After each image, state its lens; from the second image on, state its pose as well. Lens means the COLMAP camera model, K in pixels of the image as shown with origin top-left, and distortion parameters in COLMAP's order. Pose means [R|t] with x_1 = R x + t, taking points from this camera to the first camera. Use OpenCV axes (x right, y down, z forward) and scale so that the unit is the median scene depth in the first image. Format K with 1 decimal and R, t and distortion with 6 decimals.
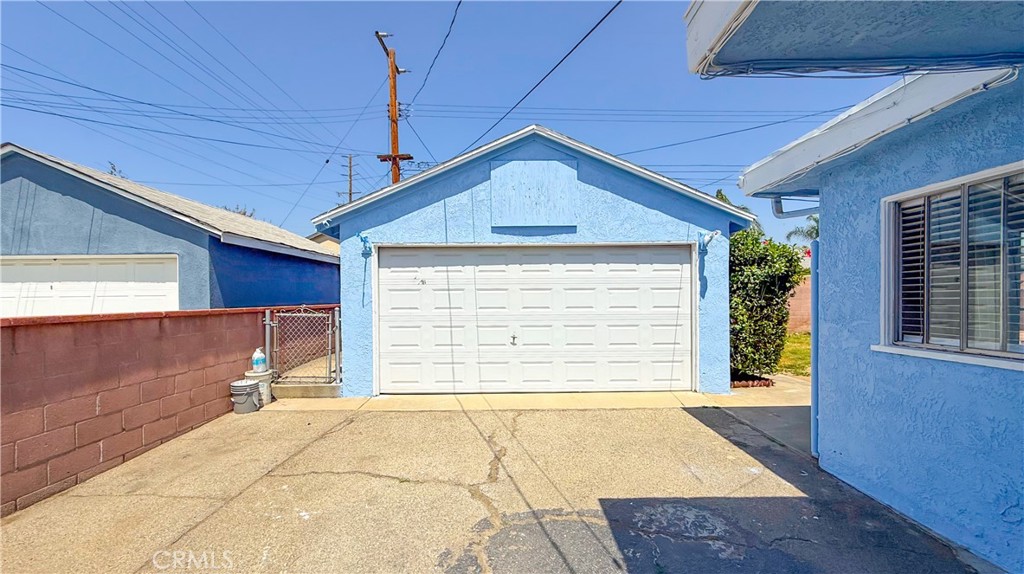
lens RADIAL K [[419.3, 0, 512.9], [0, 419.3, 292.5], [0, 0, 1]] dist [0.000815, 0.000025]
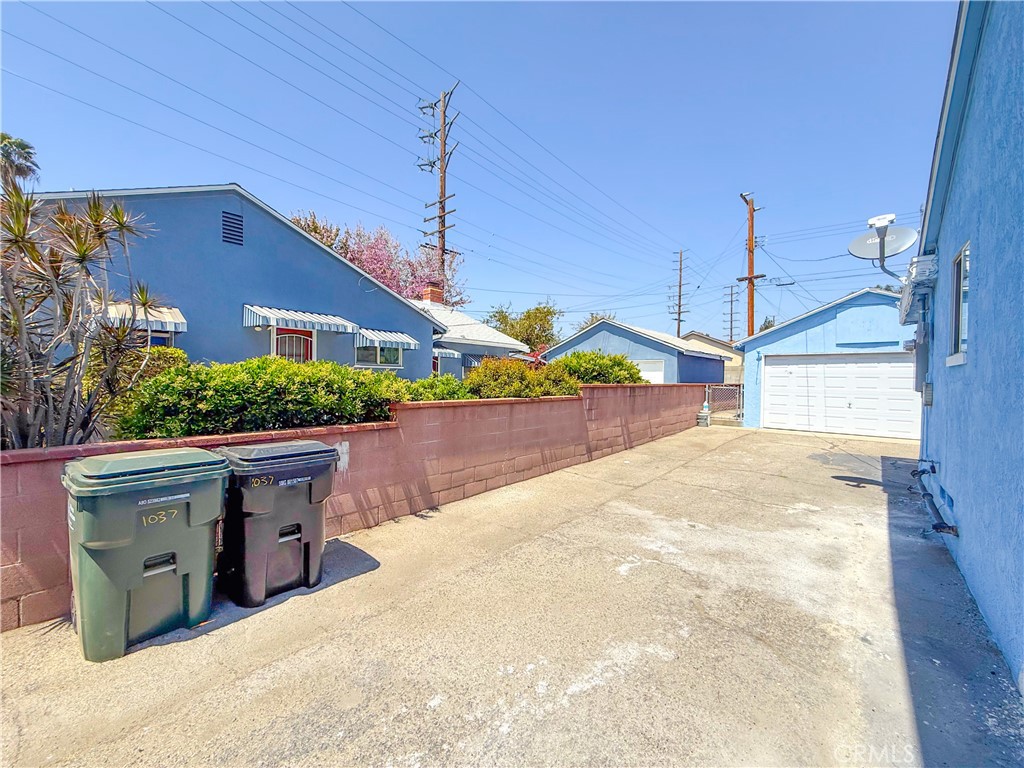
lens RADIAL K [[406.3, 0, 513.4], [0, 406.3, 384.3], [0, 0, 1]] dist [-0.002802, 0.000312]
pose [[0.744730, 0.029137, -0.666729, 0.085747], [-0.013518, 0.999500, 0.028581, -0.008371], [0.667229, -0.012272, 0.744752, -1.267946]]
